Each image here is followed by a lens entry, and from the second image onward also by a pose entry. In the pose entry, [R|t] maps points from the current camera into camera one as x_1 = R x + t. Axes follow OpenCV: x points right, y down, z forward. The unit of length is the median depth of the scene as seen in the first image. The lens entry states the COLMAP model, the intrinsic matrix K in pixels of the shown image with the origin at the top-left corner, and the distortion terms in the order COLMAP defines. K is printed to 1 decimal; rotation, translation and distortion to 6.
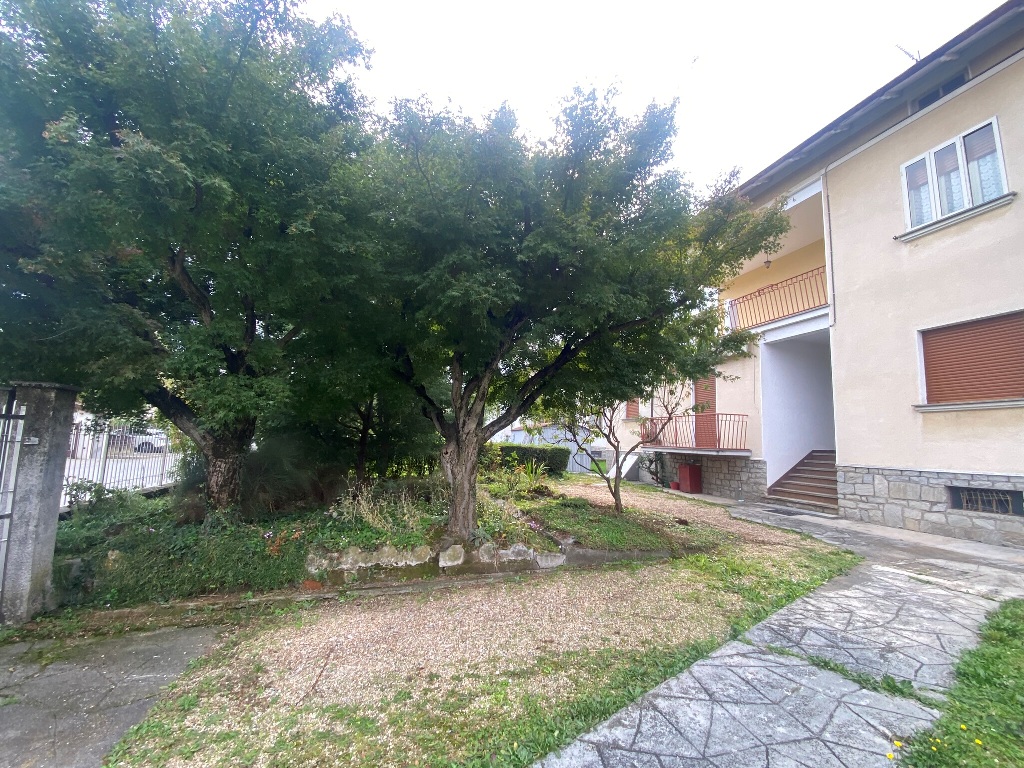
lens RADIAL K [[436.2, 0, 510.1], [0, 436.2, 386.3], [0, 0, 1]] dist [0.023112, -0.022281]
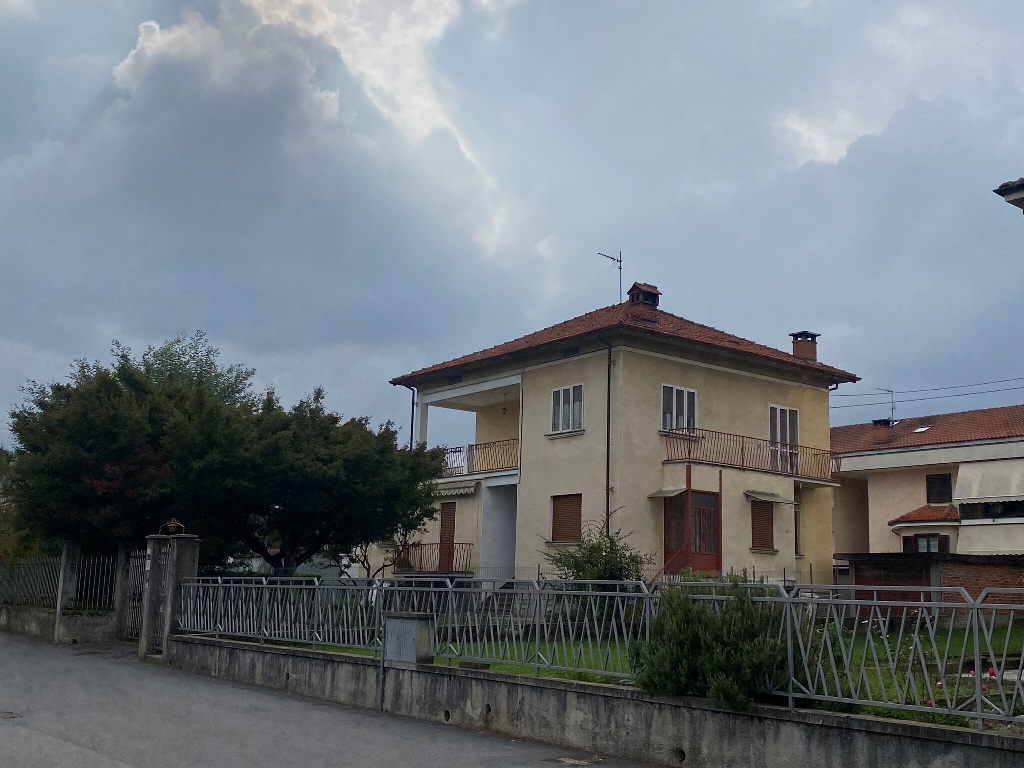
lens RADIAL K [[1110.9, 0, 512.0], [0, 1110.9, 384.0], [0, 0, 1]] dist [0.149513, -0.422304]
pose [[0.935796, 0.050745, 0.348871, -0.691555], [-0.034490, 0.998017, -0.052653, -0.324495], [-0.350851, 0.037240, 0.935691, -2.903724]]
